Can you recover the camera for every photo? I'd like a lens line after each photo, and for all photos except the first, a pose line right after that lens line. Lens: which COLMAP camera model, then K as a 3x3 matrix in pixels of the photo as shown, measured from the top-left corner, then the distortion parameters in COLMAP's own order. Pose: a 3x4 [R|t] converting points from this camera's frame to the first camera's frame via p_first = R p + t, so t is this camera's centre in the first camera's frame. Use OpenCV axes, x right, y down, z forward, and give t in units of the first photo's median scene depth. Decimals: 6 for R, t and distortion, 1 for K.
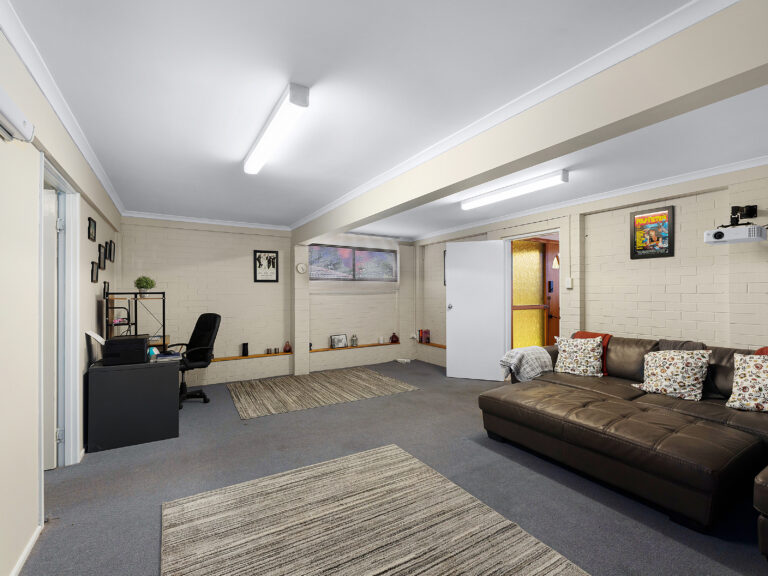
lens RADIAL K [[345.6, 0, 384.0], [0, 345.6, 288.0], [0, 0, 1]] dist [-0.003603, -0.000261]
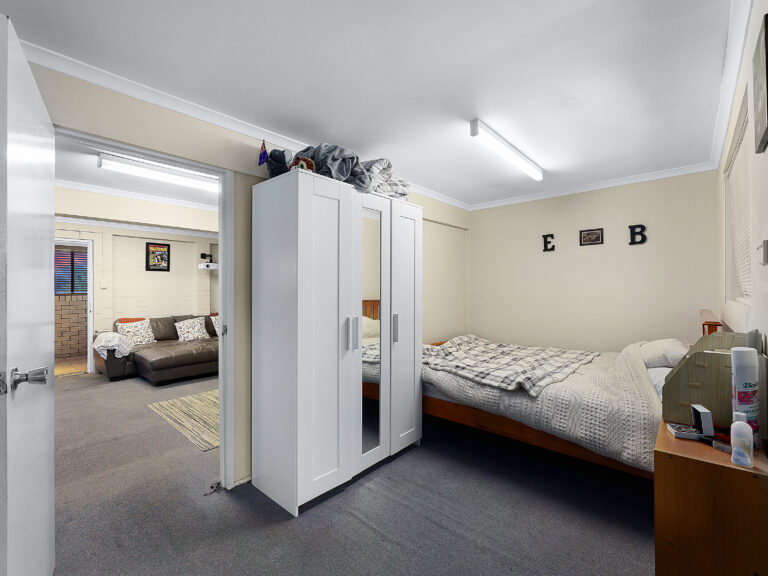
lens RADIAL K [[345.6, 0, 384.0], [0, 345.6, 288.0], [0, 0, 1]] dist [-0.003603, -0.000261]
pose [[-0.278345, -0.000050, 0.960481, -1.253435], [-0.008937, 0.999957, -0.002538, -0.008972], [-0.960440, -0.009291, -0.278333, 0.406226]]
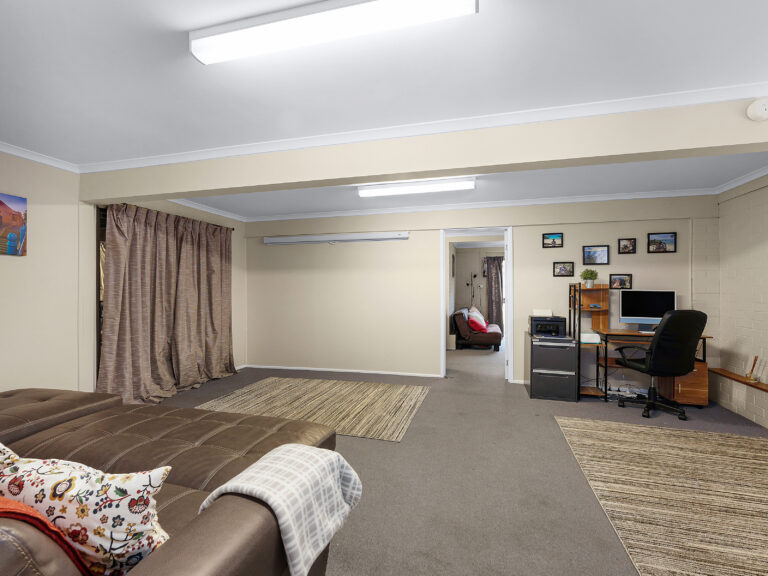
lens RADIAL K [[345.6, 0, 384.0], [0, 345.6, 288.0], [0, 0, 1]] dist [-0.003603, -0.000261]
pose [[-0.719543, -0.009039, -0.694389, 0.589256], [0.007307, 0.999761, -0.020586, 0.043049], [0.694409, -0.019886, -0.719305, 1.362707]]
